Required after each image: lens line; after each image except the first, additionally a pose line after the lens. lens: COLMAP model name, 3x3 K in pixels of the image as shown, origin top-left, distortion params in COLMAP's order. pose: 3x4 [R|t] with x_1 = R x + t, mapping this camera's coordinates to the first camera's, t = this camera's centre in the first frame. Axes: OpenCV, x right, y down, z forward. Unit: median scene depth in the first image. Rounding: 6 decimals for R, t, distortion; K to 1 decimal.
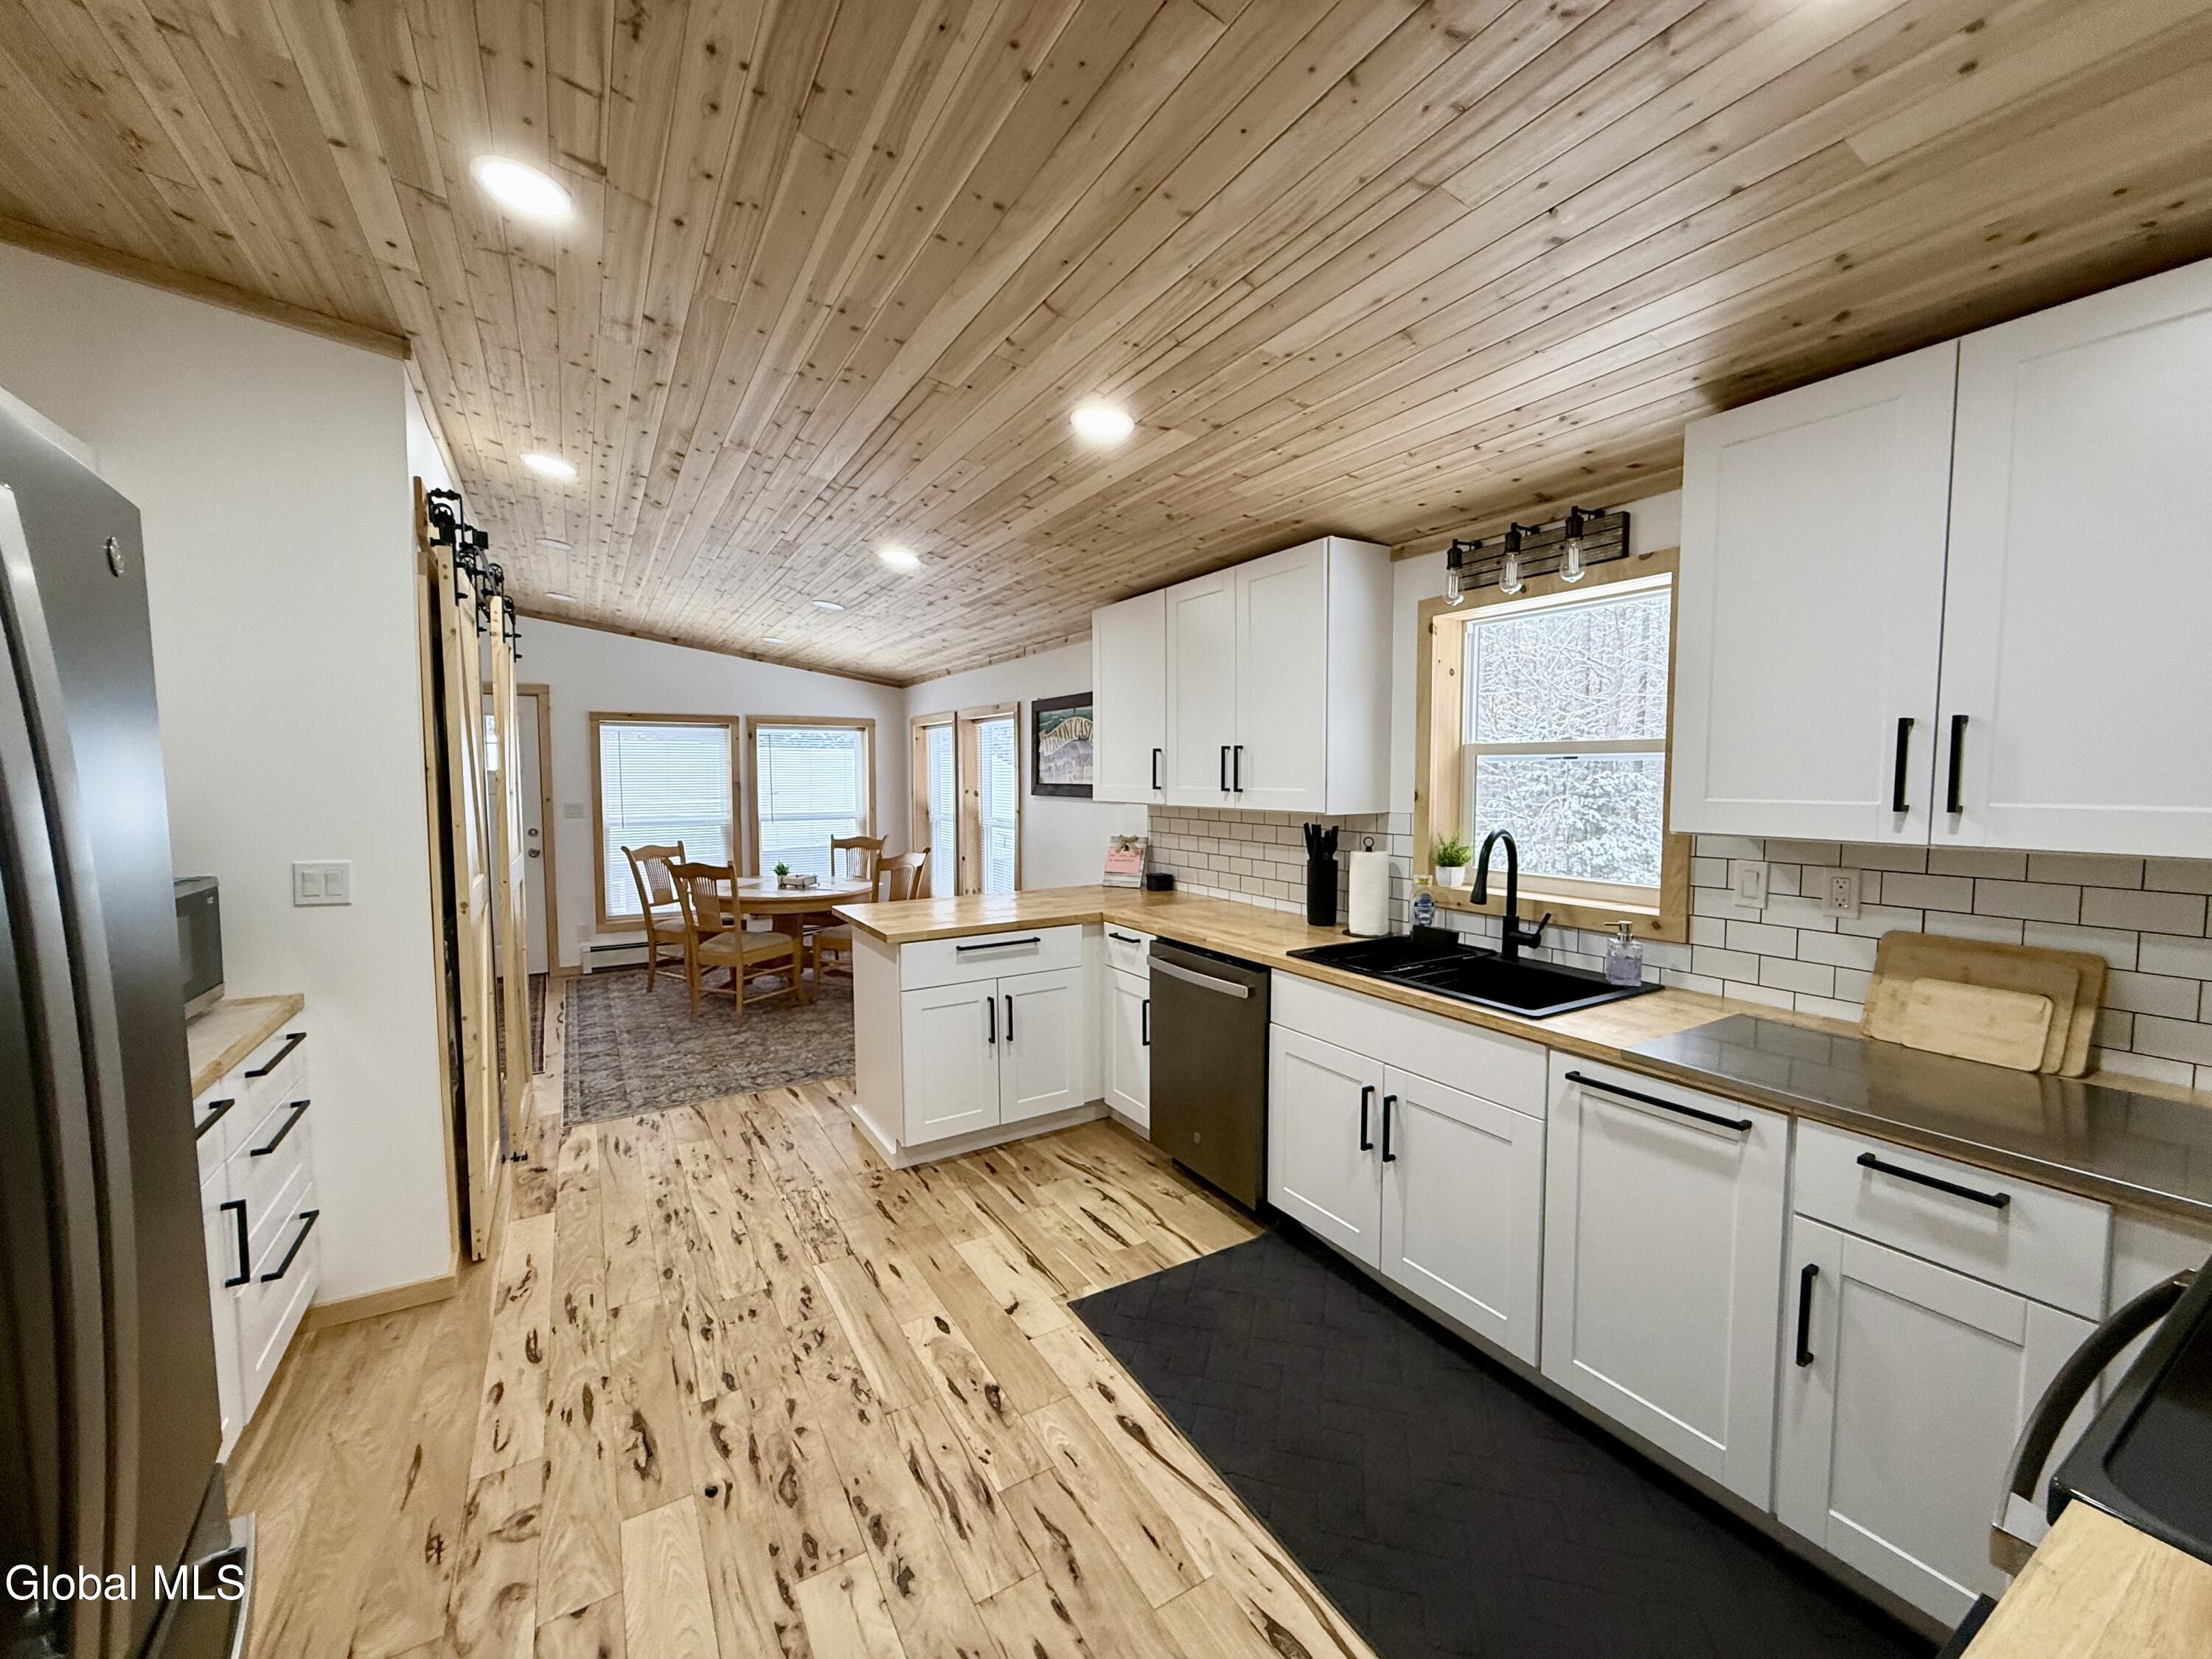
lens RADIAL K [[879.7, 0, 1103.0], [0, 879.7, 836.5], [0, 0, 1]] dist [0.000244, 0.000098]
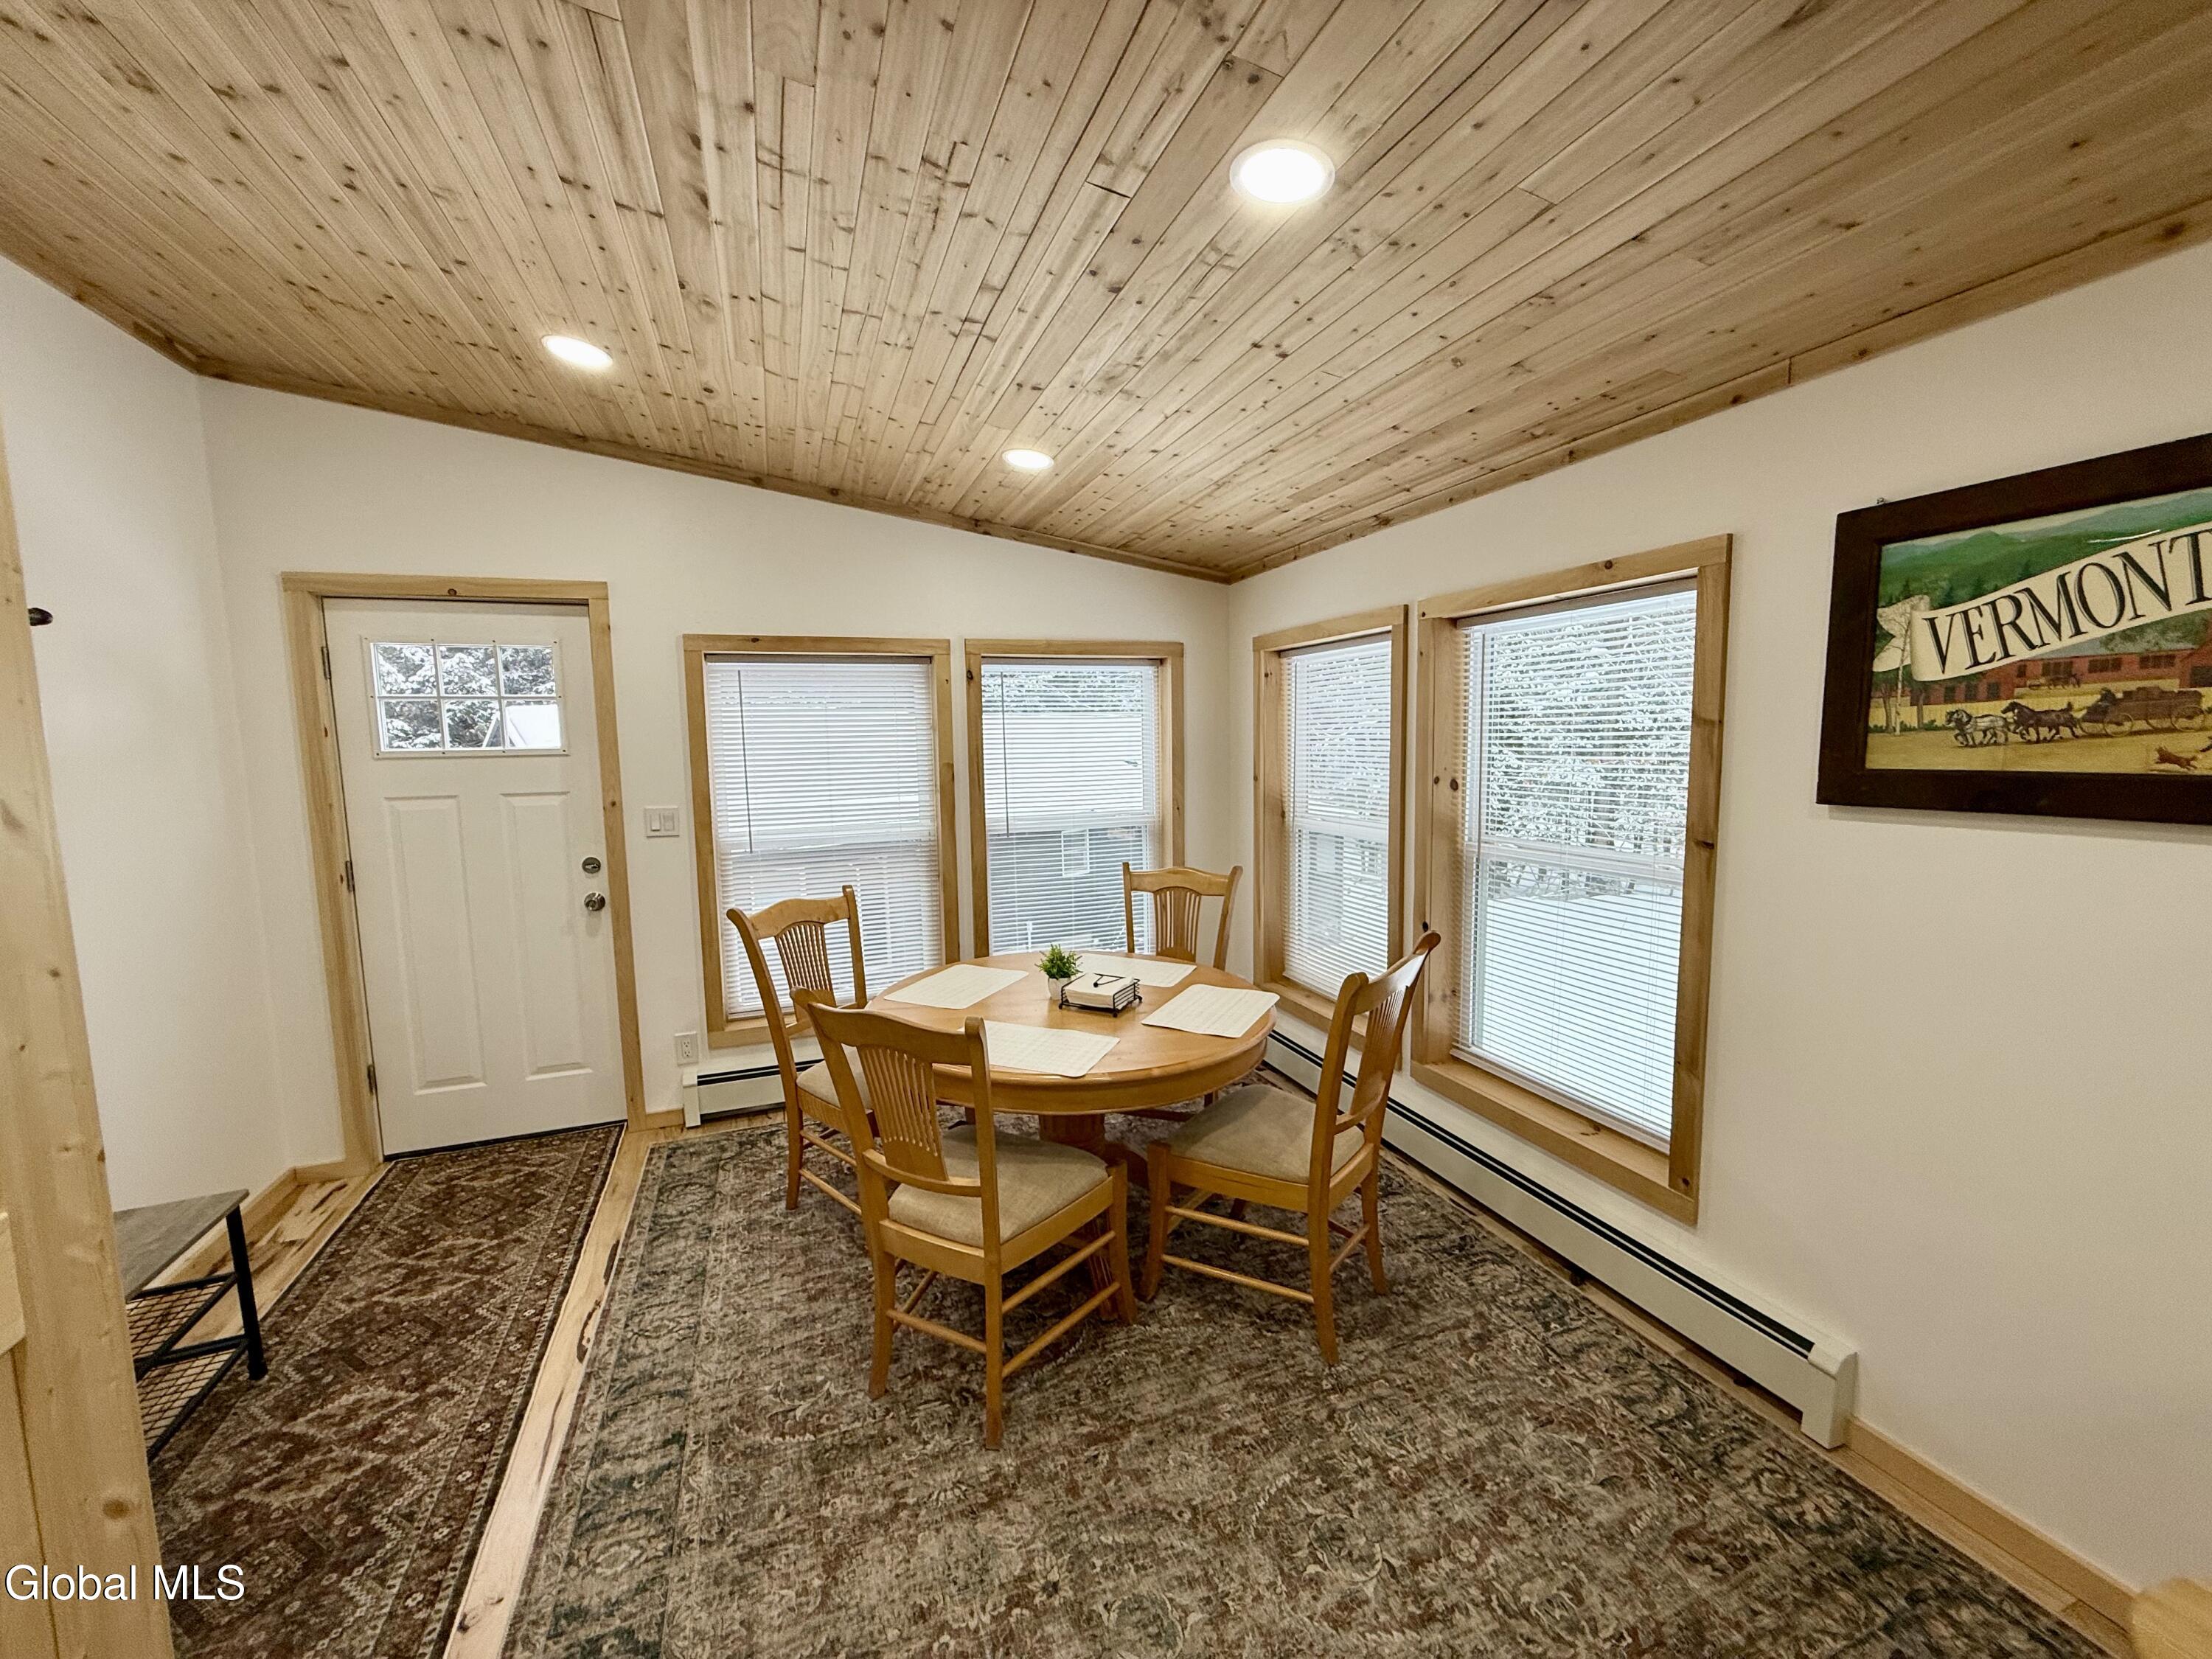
lens RADIAL K [[879.7, 0, 1107.7], [0, 879.7, 822.8], [0, 0, 1]] dist [0.000244, 0.000098]
pose [[0.984285, -0.002528, -0.176572, -0.240907], [0.007396, 0.999610, 0.026915, -0.042445], [0.176435, -0.027798, 0.983920, 0.522709]]
